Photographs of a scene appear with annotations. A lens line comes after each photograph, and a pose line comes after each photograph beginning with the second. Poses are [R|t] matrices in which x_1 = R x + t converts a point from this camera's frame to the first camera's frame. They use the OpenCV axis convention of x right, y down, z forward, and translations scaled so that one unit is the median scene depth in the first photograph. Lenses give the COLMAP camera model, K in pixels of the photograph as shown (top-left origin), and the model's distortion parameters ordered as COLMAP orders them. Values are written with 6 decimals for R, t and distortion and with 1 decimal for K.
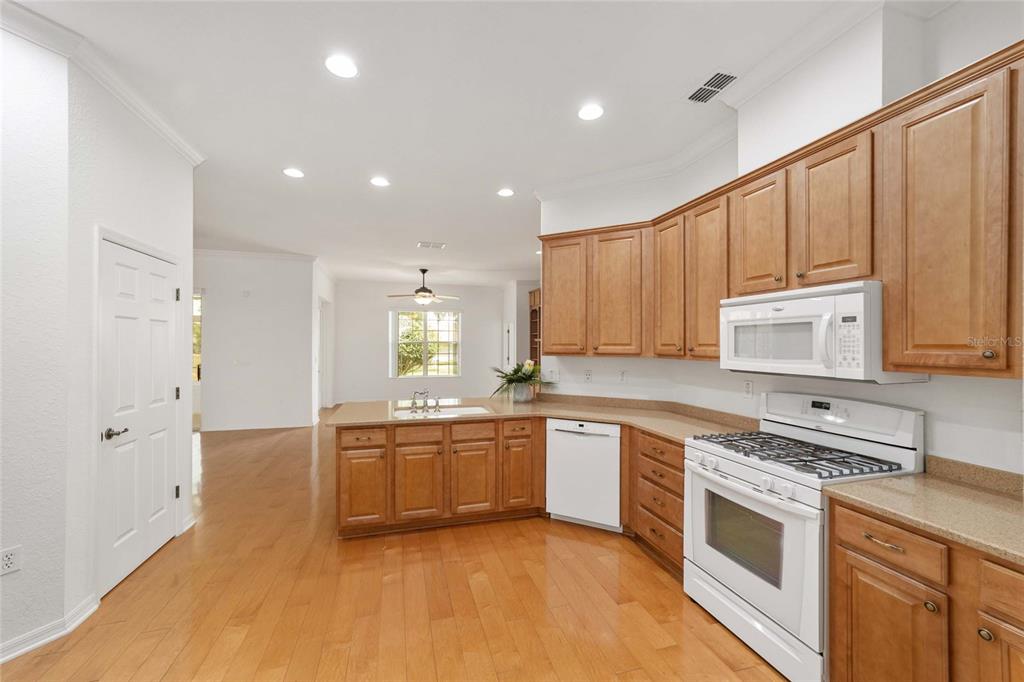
lens RADIAL K [[394.0, 0, 507.7], [0, 394.0, 342.8], [0, 0, 1]] dist [-0.022277, 0.012295]
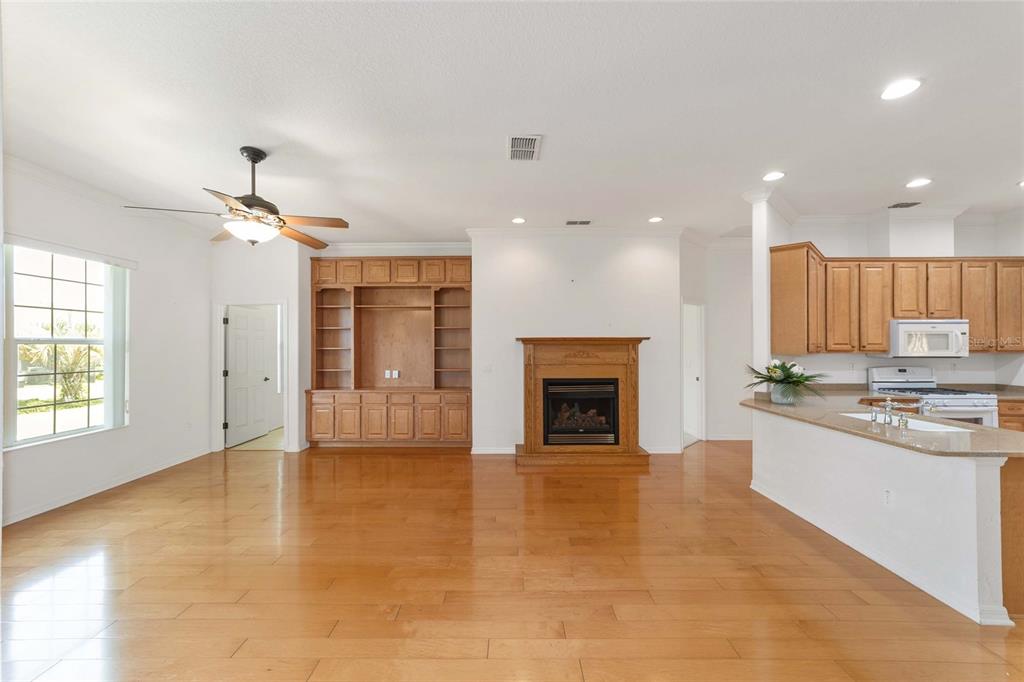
lens RADIAL K [[394.0, 0, 507.7], [0, 394.0, 342.8], [0, 0, 1]] dist [-0.022277, 0.012295]
pose [[0.278734, 0.002551, 0.960365, -1.758633], [-0.000245, 0.999997, -0.002586, 0.005626], [-0.960368, 0.000486, 0.278734, 2.266619]]
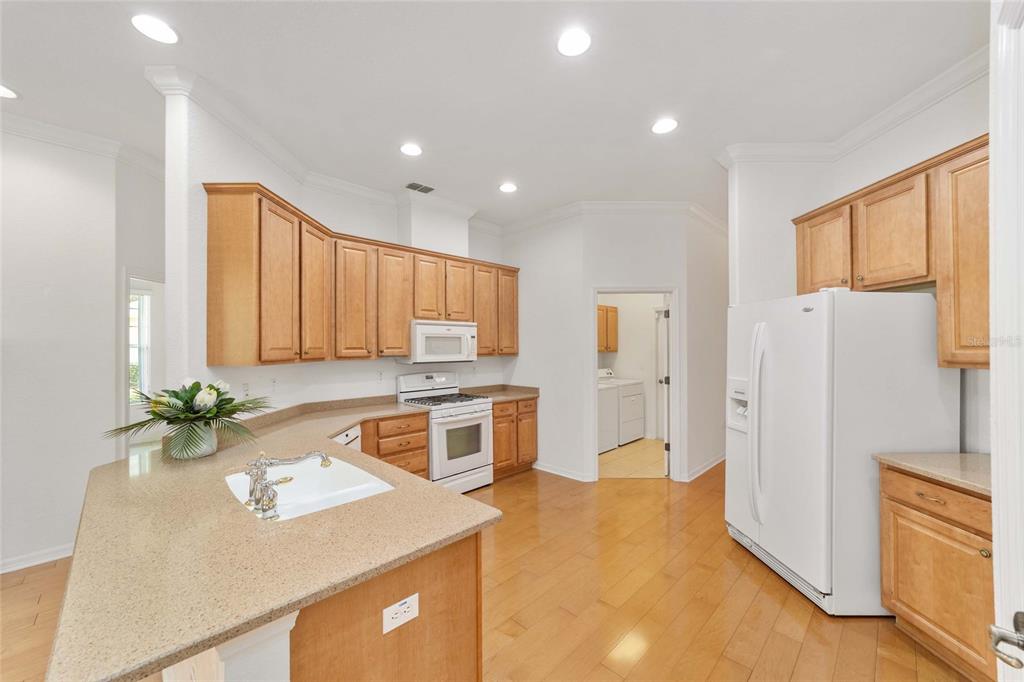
lens RADIAL K [[394.0, 0, 507.7], [0, 394.0, 342.8], [0, 0, 1]] dist [-0.022277, 0.012295]
pose [[-0.483638, 0.011222, 0.875196, -1.049995], [0.003599, 0.999935, -0.010833, 0.004121], [-0.875261, -0.002089, -0.483647, 1.449886]]
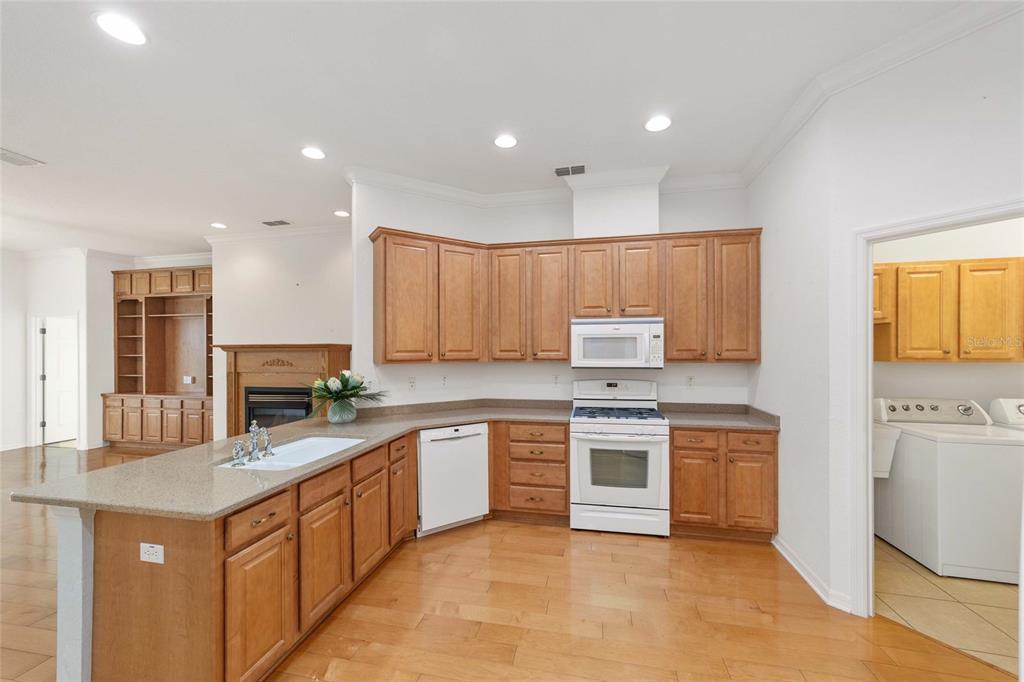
lens RADIAL K [[397.2, 0, 511.4], [0, 397.2, 349.1], [0, 0, 1]] dist [-0.006469, 0.000303]
pose [[0.469576, -0.000995, 0.882892, -0.852522], [0.002669, 0.999996, -0.000293, 0.000446], [-0.882888, 0.002494, 0.469577, 0.504413]]
